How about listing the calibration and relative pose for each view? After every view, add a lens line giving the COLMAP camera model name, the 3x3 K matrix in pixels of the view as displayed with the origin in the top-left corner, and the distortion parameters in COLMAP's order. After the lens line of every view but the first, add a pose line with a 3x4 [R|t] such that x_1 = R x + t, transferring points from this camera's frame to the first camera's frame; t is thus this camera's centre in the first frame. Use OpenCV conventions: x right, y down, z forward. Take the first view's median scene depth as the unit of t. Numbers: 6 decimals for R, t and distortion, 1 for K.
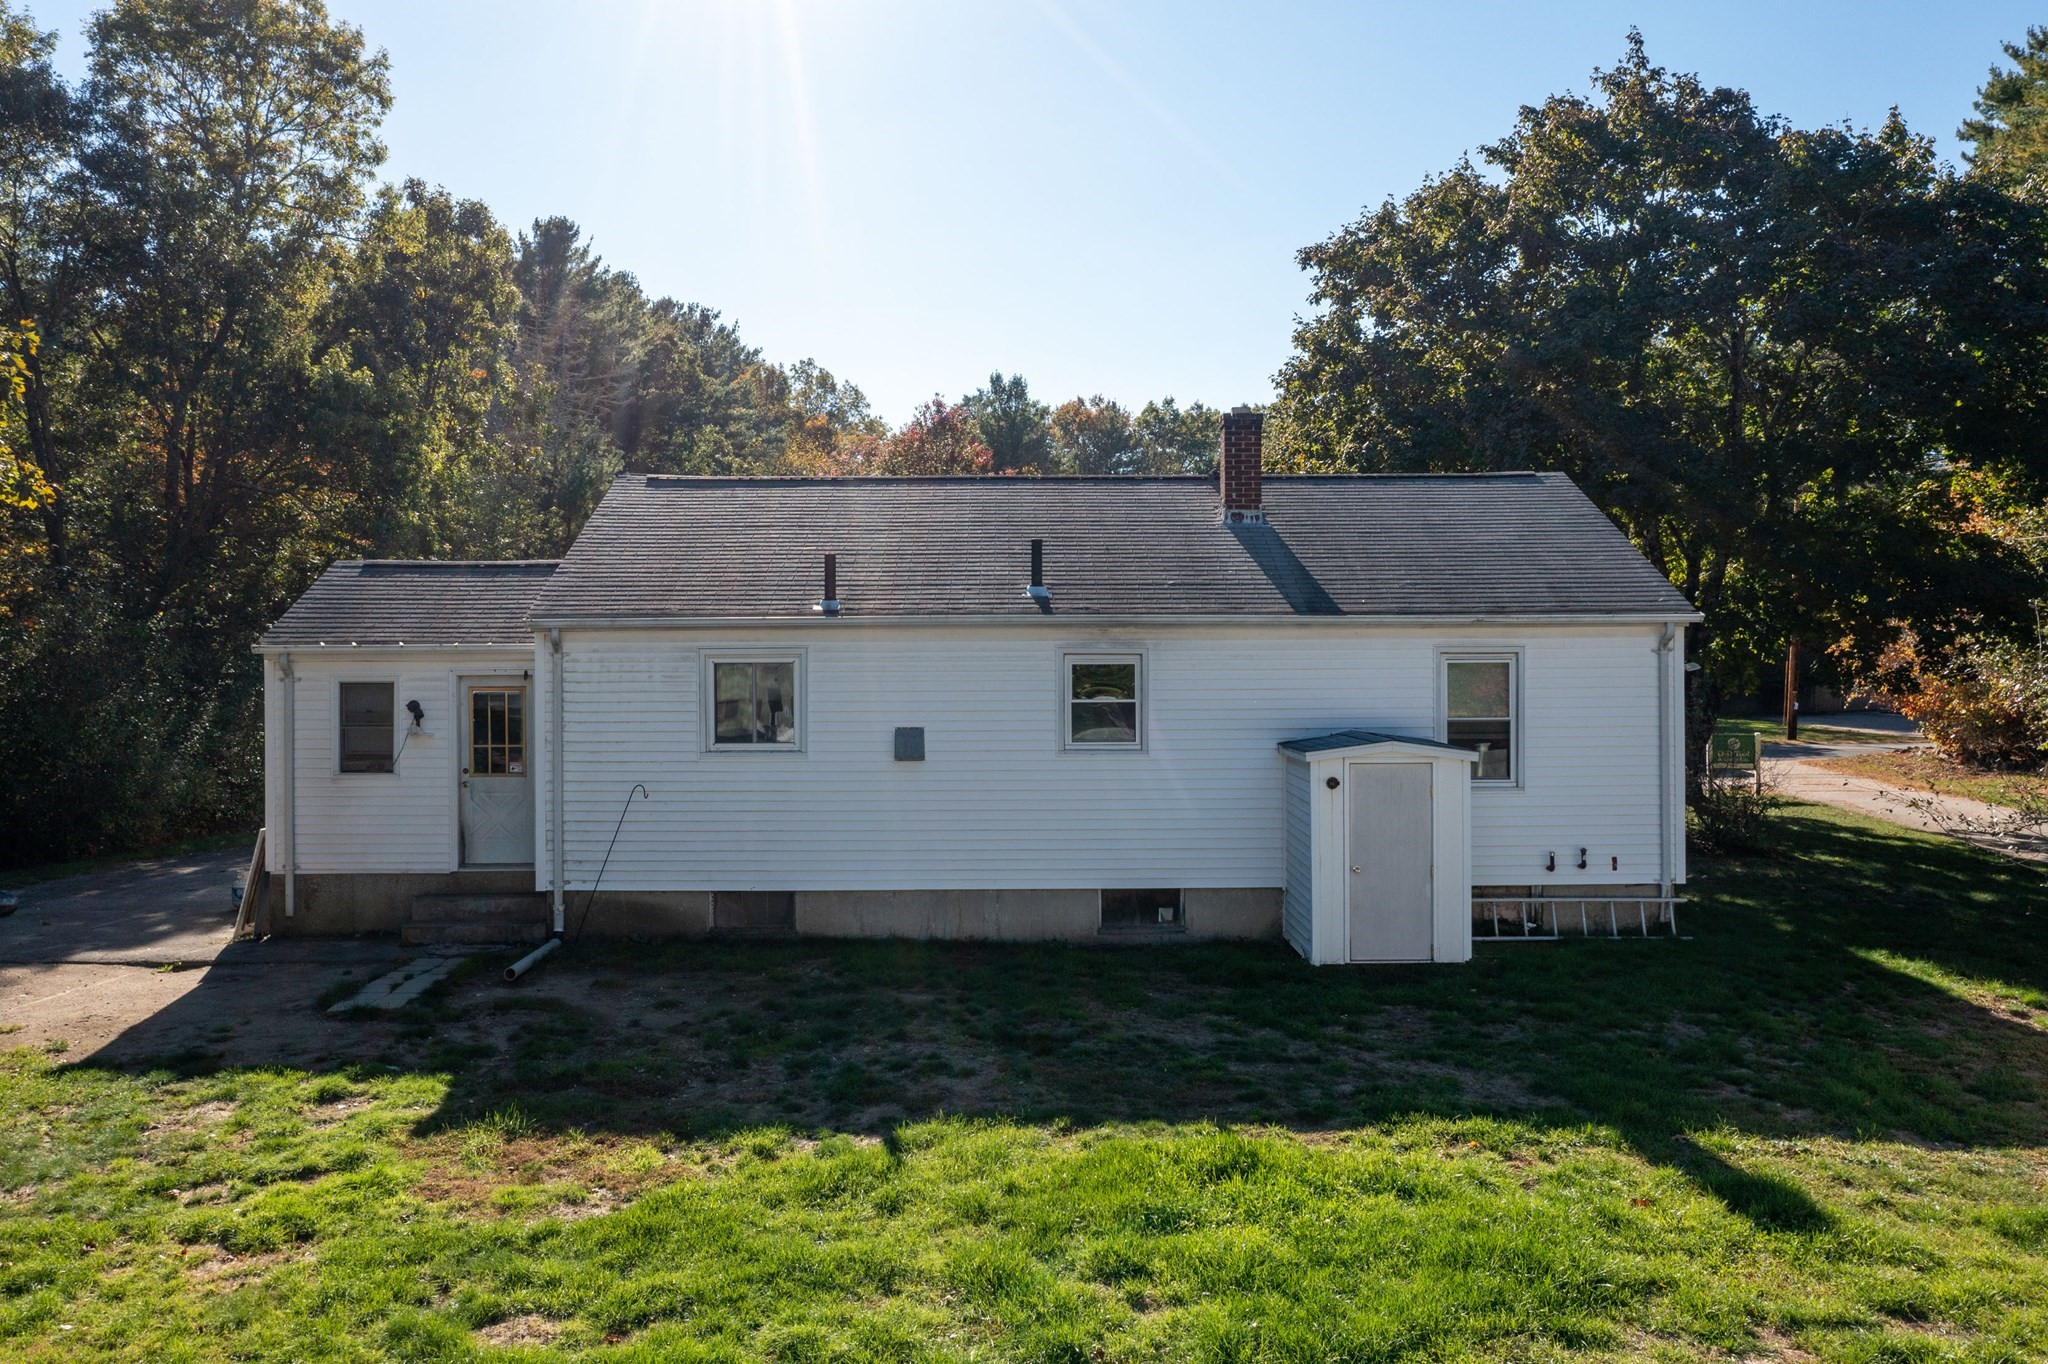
lens RADIAL K [[1571.8, 0, 1020.7], [0, 1571.8, 653.4], [0, 0, 1]] dist [-0.026697, 0.063949]
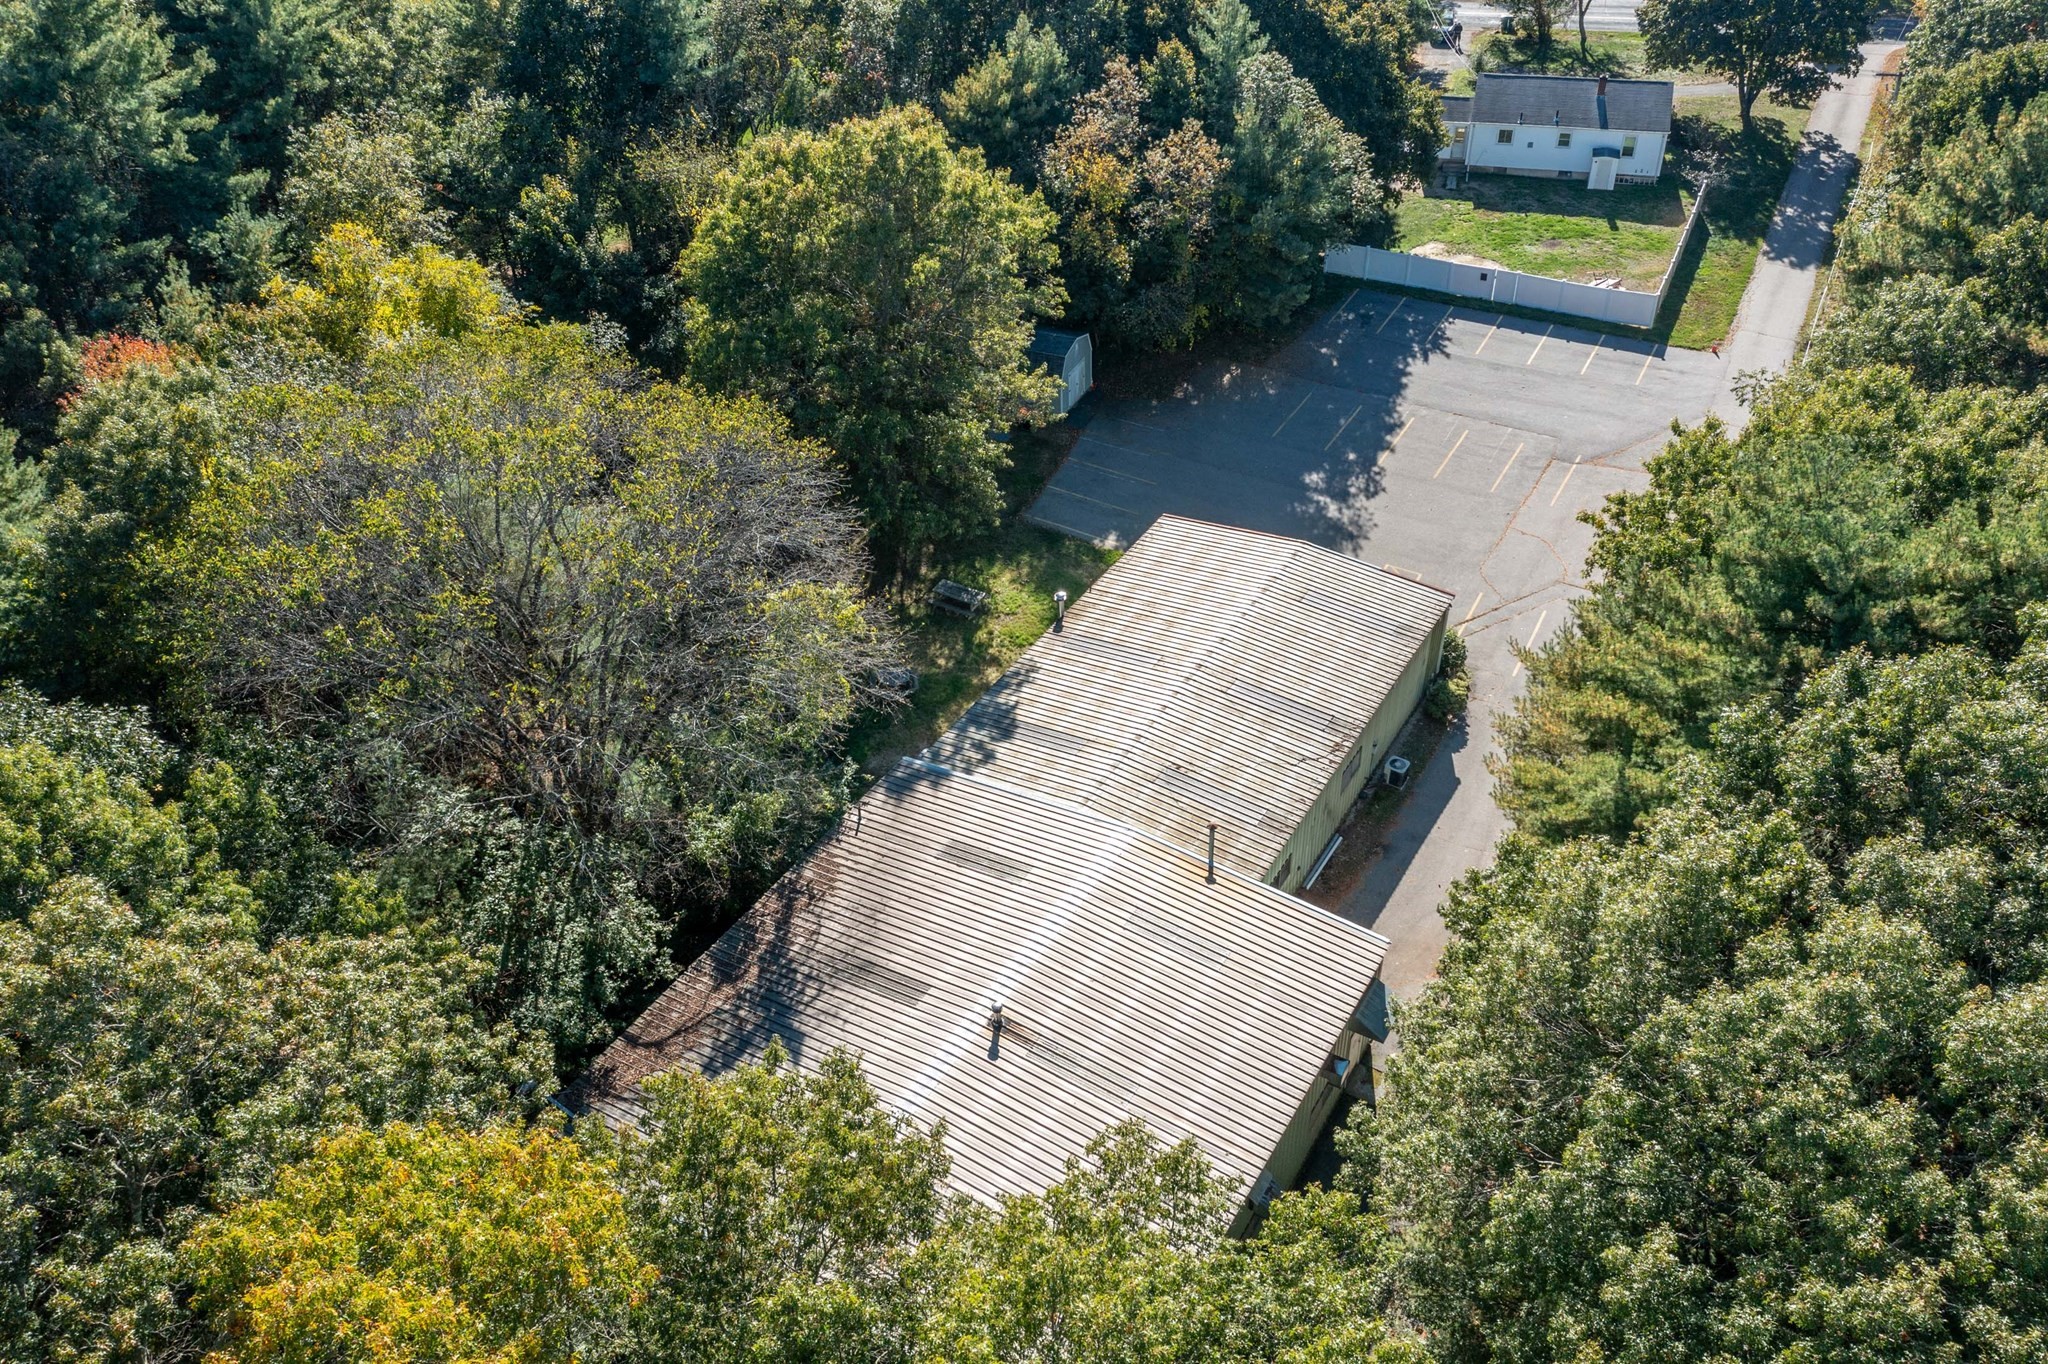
lens RADIAL K [[1571.8, 0, 1020.7], [0, 1571.8, 653.4], [0, 0, 1]] dist [-0.026697, 0.063949]
pose [[0.956507, 0.155423, -0.246855, -0.156731], [0.029091, 0.791198, 0.610868, -2.197122], [0.290254, -0.591481, 0.752265, -5.439190]]
